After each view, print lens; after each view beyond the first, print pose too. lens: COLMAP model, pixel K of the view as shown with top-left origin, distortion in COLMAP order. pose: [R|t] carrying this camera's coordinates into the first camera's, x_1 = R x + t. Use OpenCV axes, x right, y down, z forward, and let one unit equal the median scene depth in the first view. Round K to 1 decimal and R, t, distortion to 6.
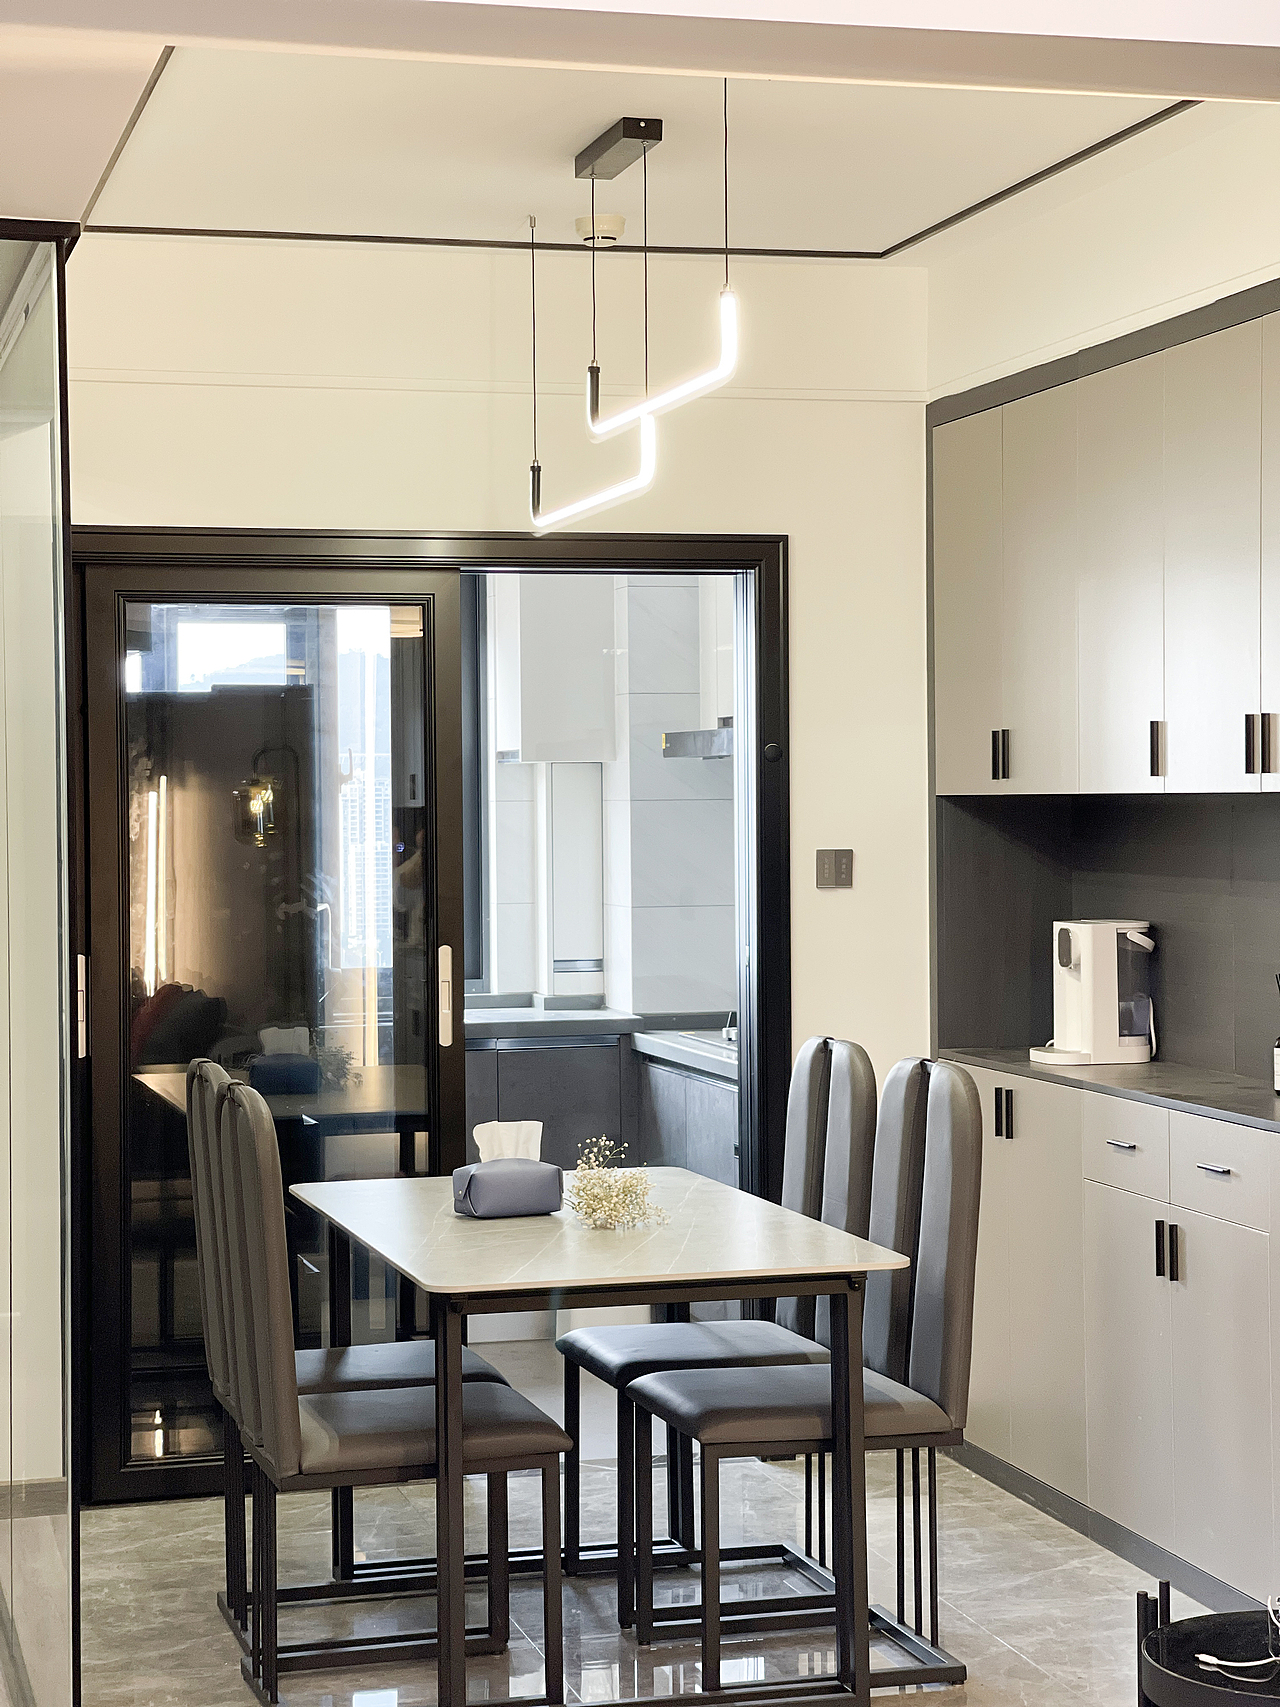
lens RADIAL K [[3169.0, 0, 642.7], [0, 3169.0, 849.1], [0, 0, 1]] dist [0.363024, 0.000000]
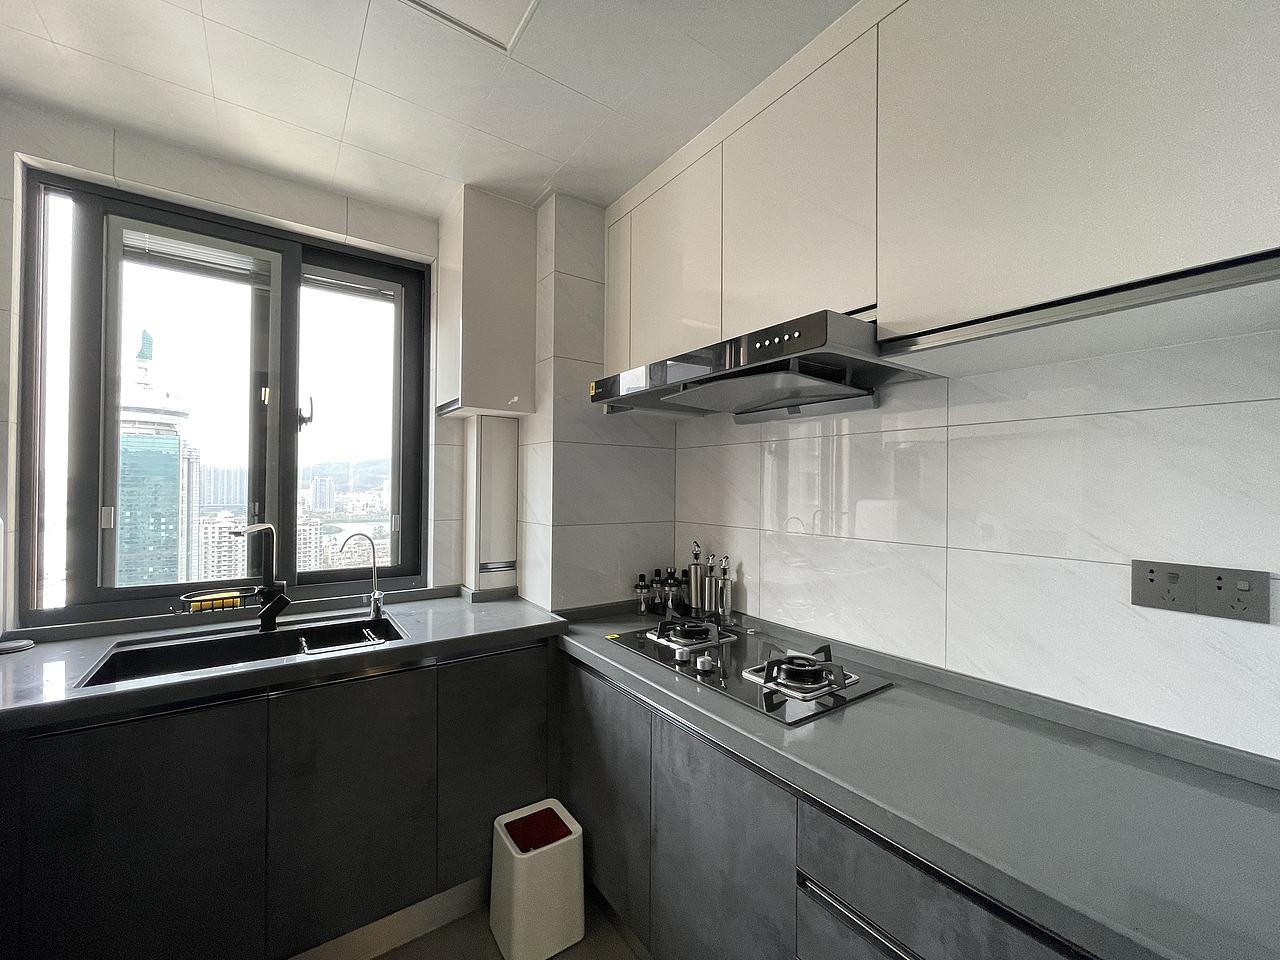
lens RADIAL K [[521.6, 0, 633.9], [0, 521.6, 484.7], [0, 0, 1]] dist [0.000076, -0.001236]
pose [[0.939151, 0.019375, 0.342957, -0.065287], [-0.013156, 0.999704, -0.020452, 0.008503], [-0.343251, 0.014695, 0.939129, 1.173587]]
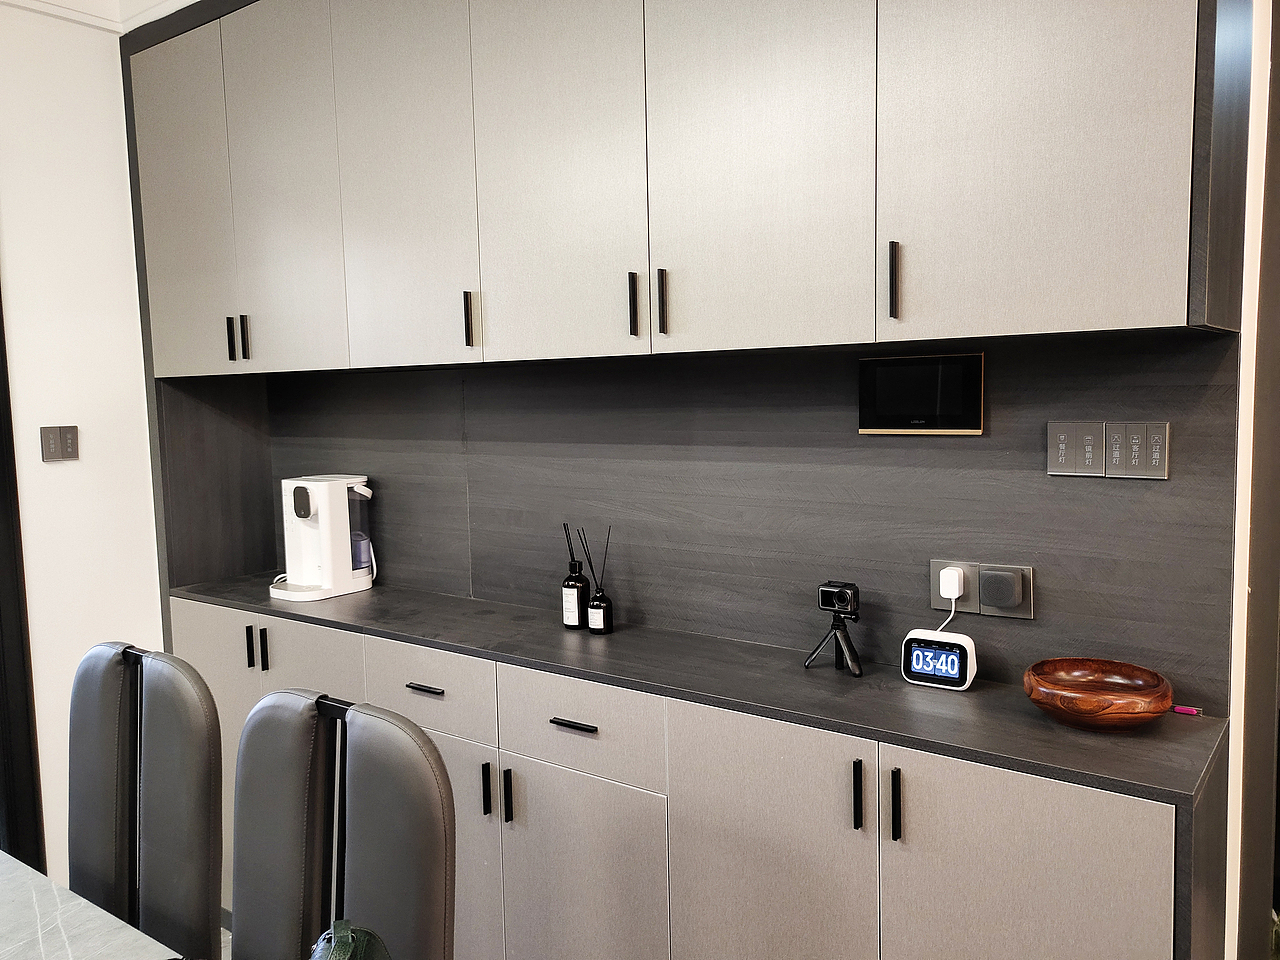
lens RADIAL K [[978.1, 0, 645.3], [0, 978.1, 471.4], [0, 0, 1]] dist [0.025894, -0.002698]
pose [[0.782376, -0.066151, 0.619283, 0.006245], [0.028792, 0.997122, 0.070137, -0.002686], [-0.622141, -0.037043, 0.782029, 0.633119]]
